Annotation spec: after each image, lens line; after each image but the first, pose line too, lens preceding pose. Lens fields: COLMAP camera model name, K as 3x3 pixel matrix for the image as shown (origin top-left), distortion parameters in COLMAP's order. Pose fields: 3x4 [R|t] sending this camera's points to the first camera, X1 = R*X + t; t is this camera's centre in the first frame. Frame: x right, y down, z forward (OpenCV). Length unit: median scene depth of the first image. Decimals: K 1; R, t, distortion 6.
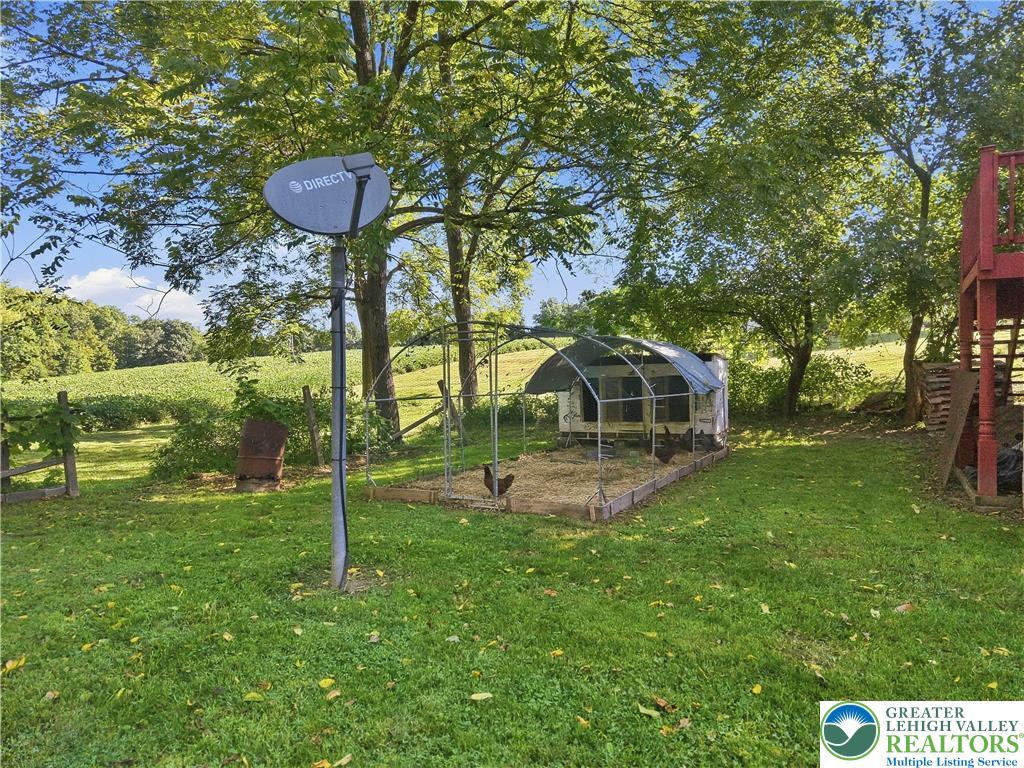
lens RADIAL K [[694.2, 0, 513.4], [0, 694.2, 379.3], [0, 0, 1]] dist [0.038245, -0.025847]
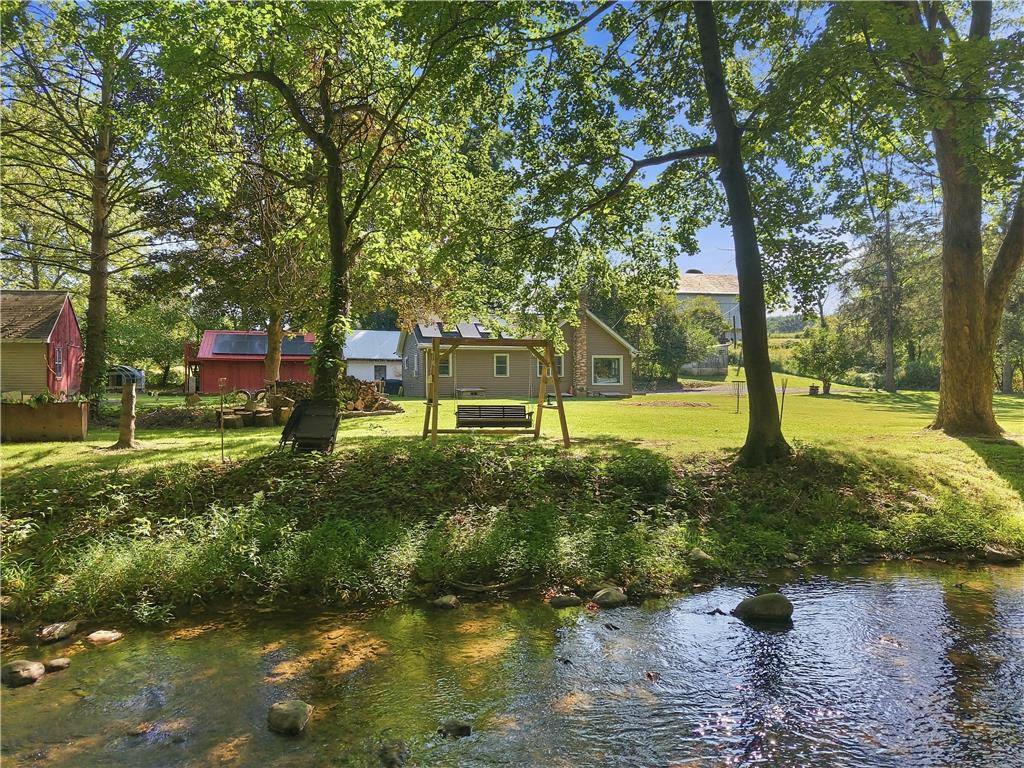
lens RADIAL K [[685.3, 0, 512.0], [0, 685.3, 384.0], [0, 0, 1]] dist [0.033141, -0.031453]
pose [[0.697902, 0.000473, 0.716193, -0.878692], [-0.001467, 0.999999, 0.000769, 0.034931], [-0.716192, -0.001587, 0.697902, -2.715800]]
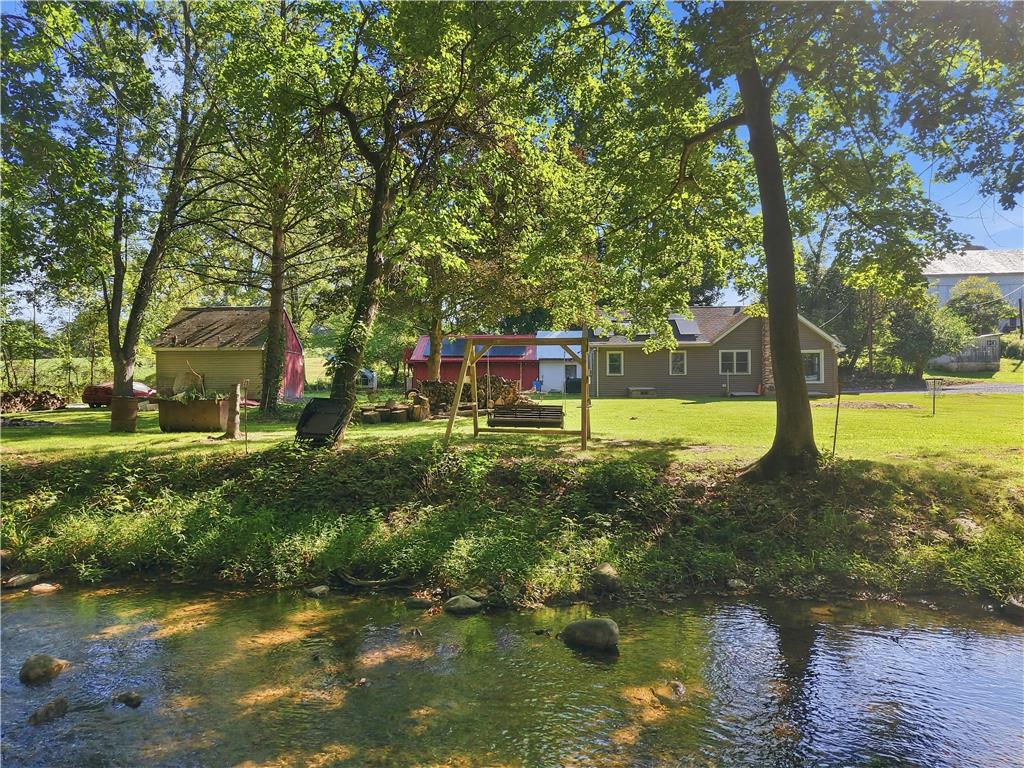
lens RADIAL K [[685.3, 0, 512.0], [0, 685.3, 384.0], [0, 0, 1]] dist [0.033141, -0.031453]
pose [[0.906988, -0.003324, 0.421143, -0.650225], [0.002338, 0.999993, 0.002858, 0.033459], [-0.421150, -0.001608, 0.906990, -2.869935]]
